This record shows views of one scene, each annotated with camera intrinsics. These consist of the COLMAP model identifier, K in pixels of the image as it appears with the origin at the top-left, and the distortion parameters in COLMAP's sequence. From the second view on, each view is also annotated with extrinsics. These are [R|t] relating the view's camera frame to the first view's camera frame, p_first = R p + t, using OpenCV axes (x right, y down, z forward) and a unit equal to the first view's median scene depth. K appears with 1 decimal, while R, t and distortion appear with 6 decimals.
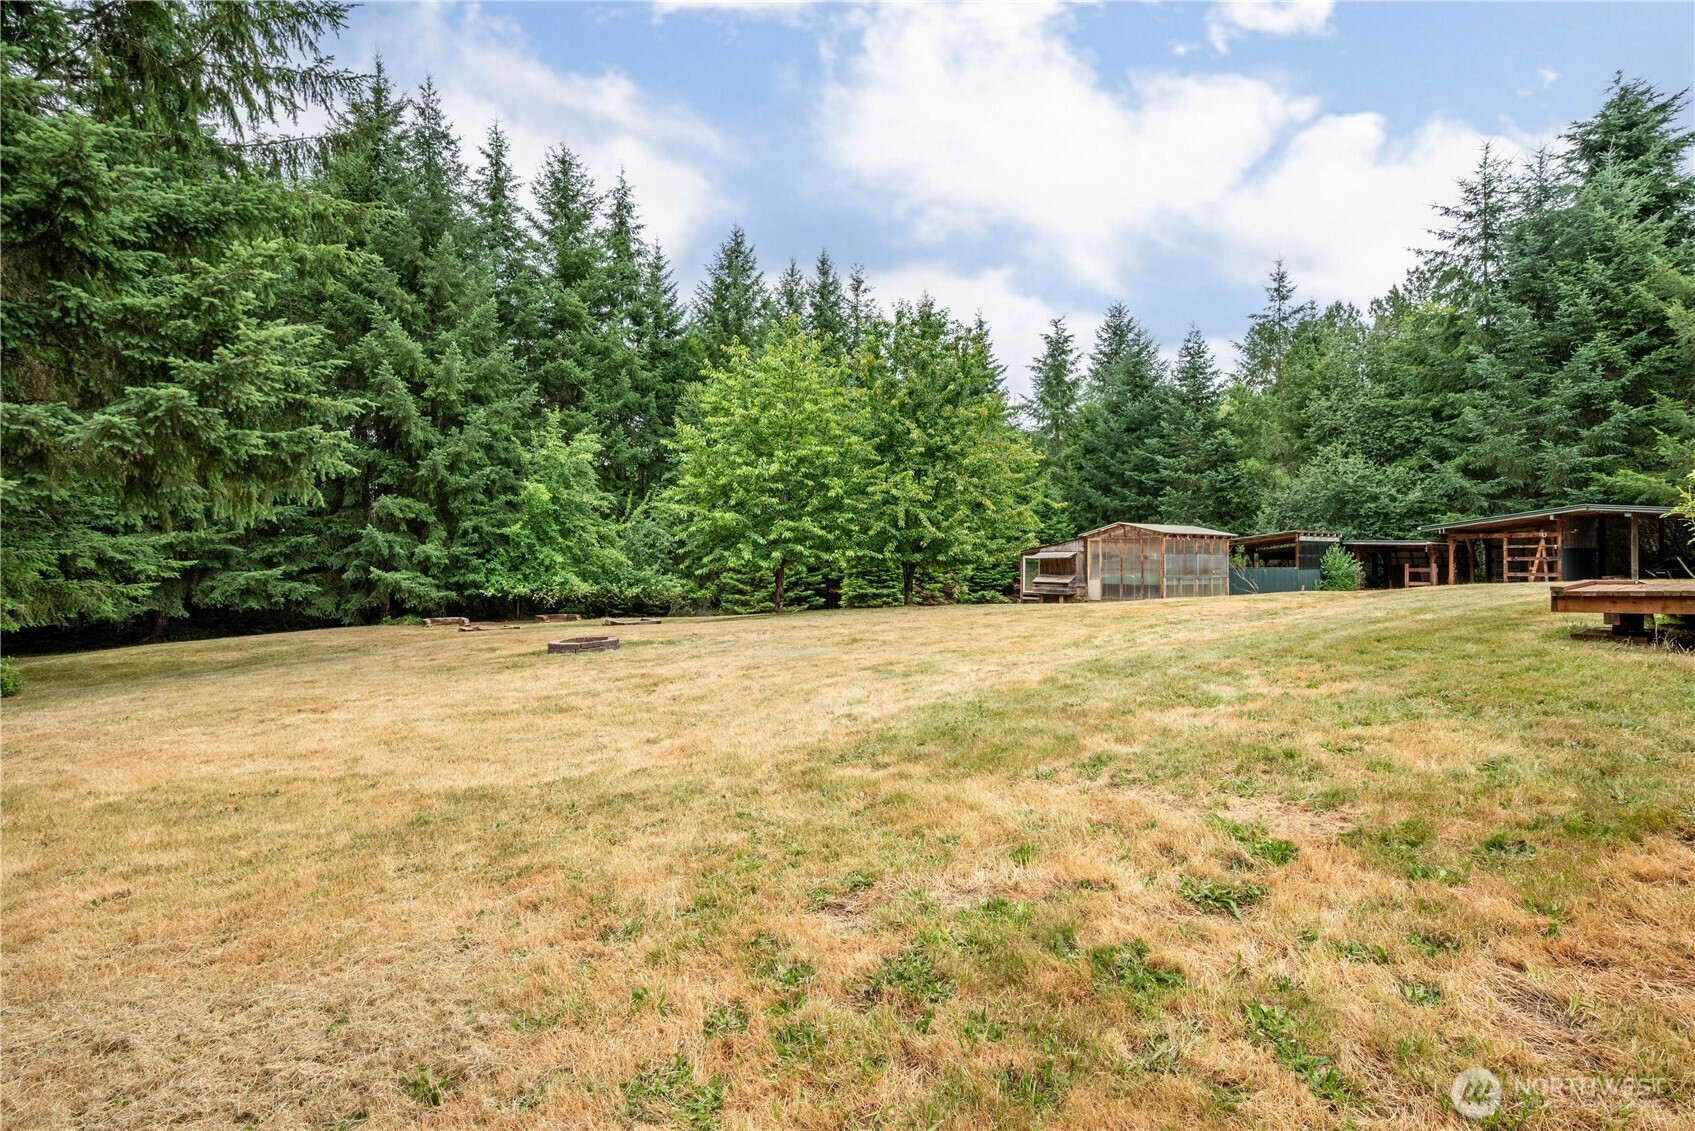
lens RADIAL K [[779.3, 0, 849.4], [0, 779.3, 560.9], [0, 0, 1]] dist [0.001943, 0.000078]
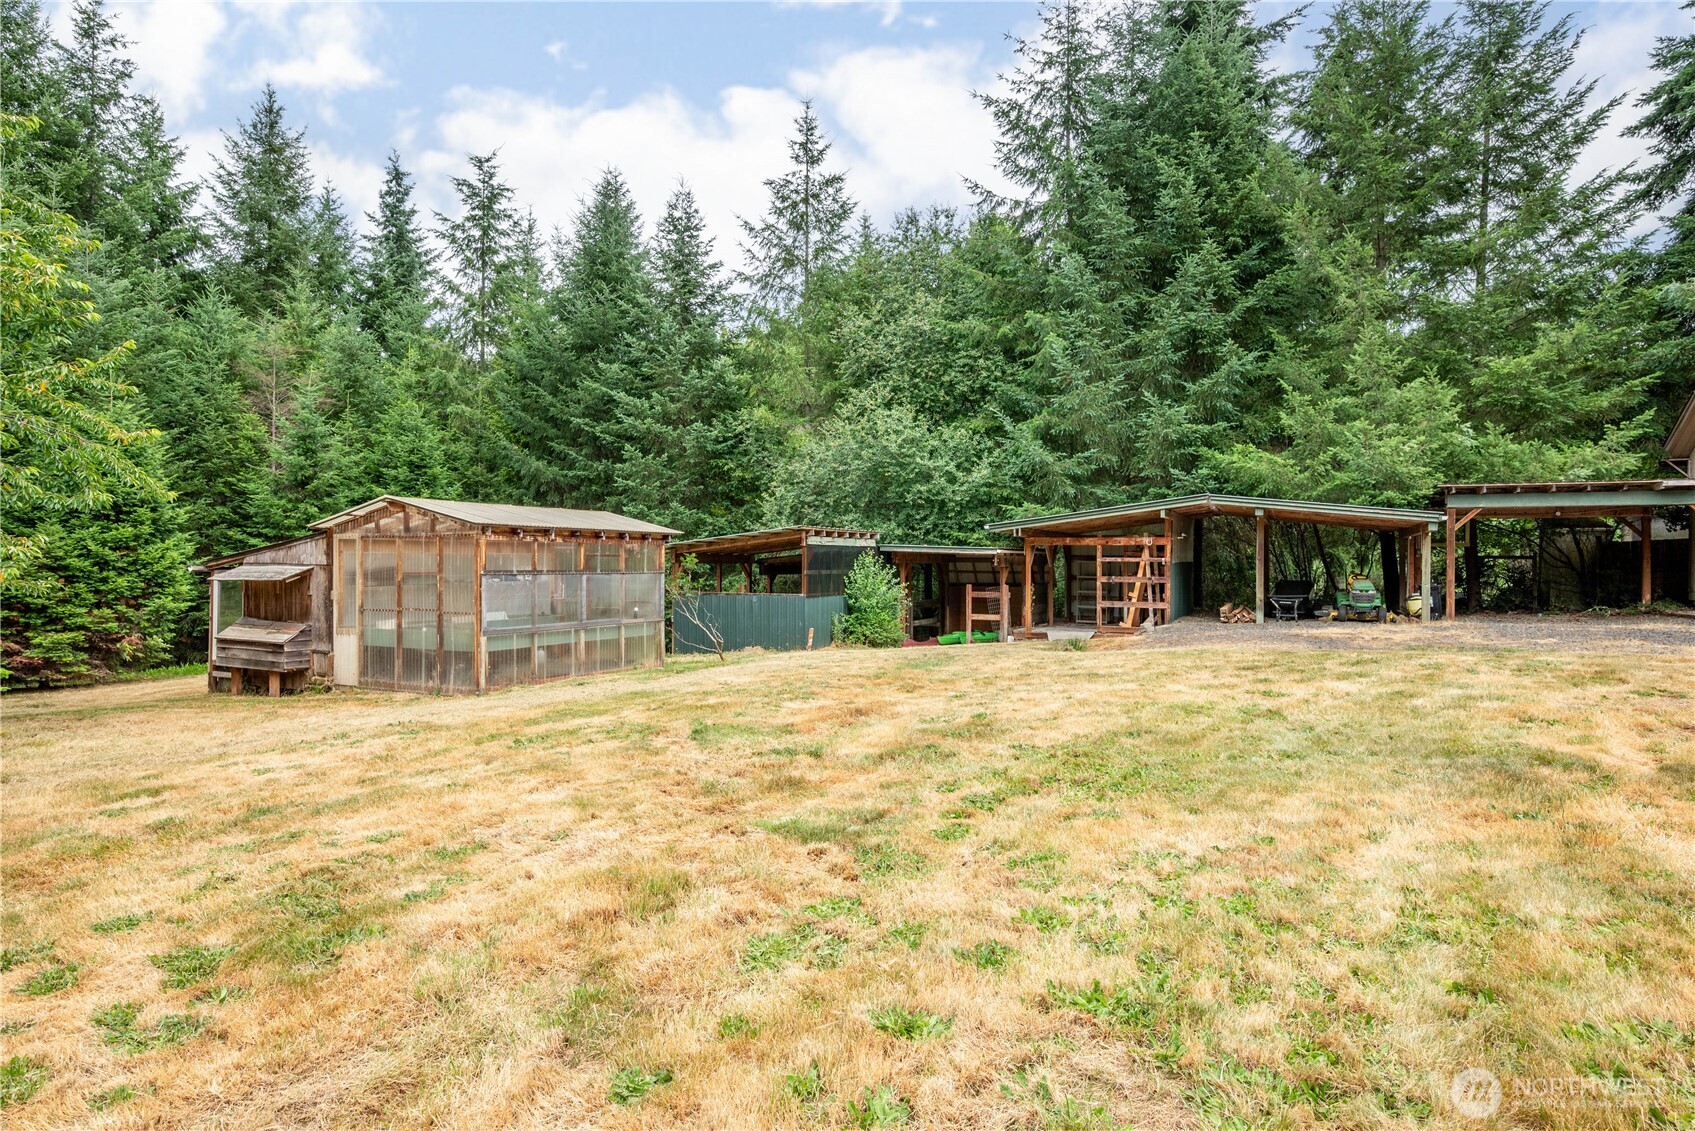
lens RADIAL K [[941.4, 0, 847.5], [0, 941.4, 565.5], [0, 0, 1]] dist [0.002422, 0.000269]
pose [[0.879424, 0.002566, 0.476032, 0.283743], [-0.007037, 0.999946, 0.007612, -0.016434], [-0.475987, -0.010044, 0.879395, 0.402615]]
